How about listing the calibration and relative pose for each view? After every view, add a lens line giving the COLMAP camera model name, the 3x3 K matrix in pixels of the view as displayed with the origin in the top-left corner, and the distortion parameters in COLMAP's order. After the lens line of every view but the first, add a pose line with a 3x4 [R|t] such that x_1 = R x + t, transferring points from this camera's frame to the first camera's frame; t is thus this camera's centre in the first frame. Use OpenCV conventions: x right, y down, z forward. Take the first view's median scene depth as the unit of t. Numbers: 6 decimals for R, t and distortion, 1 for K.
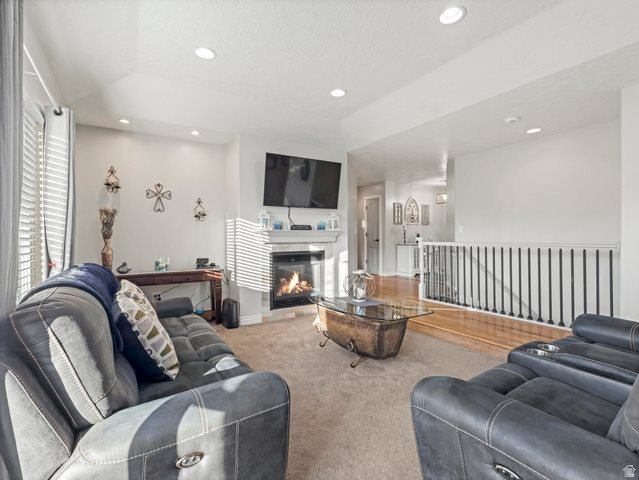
lens RADIAL K [[314.6, 0, 319.6], [0, 314.6, 238.6], [0, 0, 1]] dist [0.004208, -0.000385]
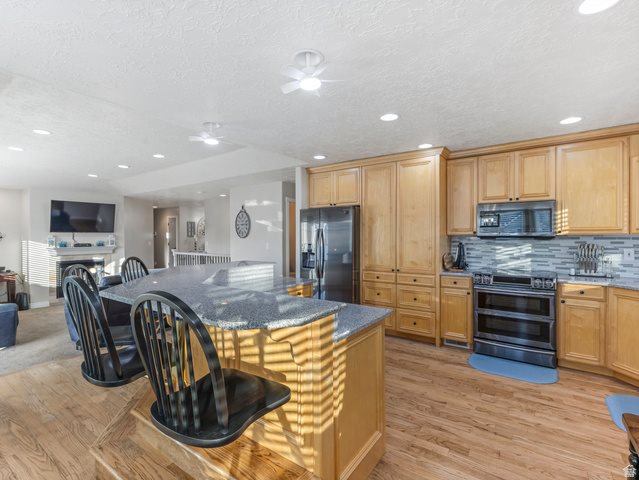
lens RADIAL K [[314.6, 0, 318.4], [0, 314.6, 238.8], [0, 0, 1]] dist [0.004208, -0.000385]
pose [[0.927047, -0.000436, 0.374945, 0.457768], [0.000551, 1.000000, -0.000199, -0.068476], [-0.374945, 0.000391, 0.927047, -0.938198]]
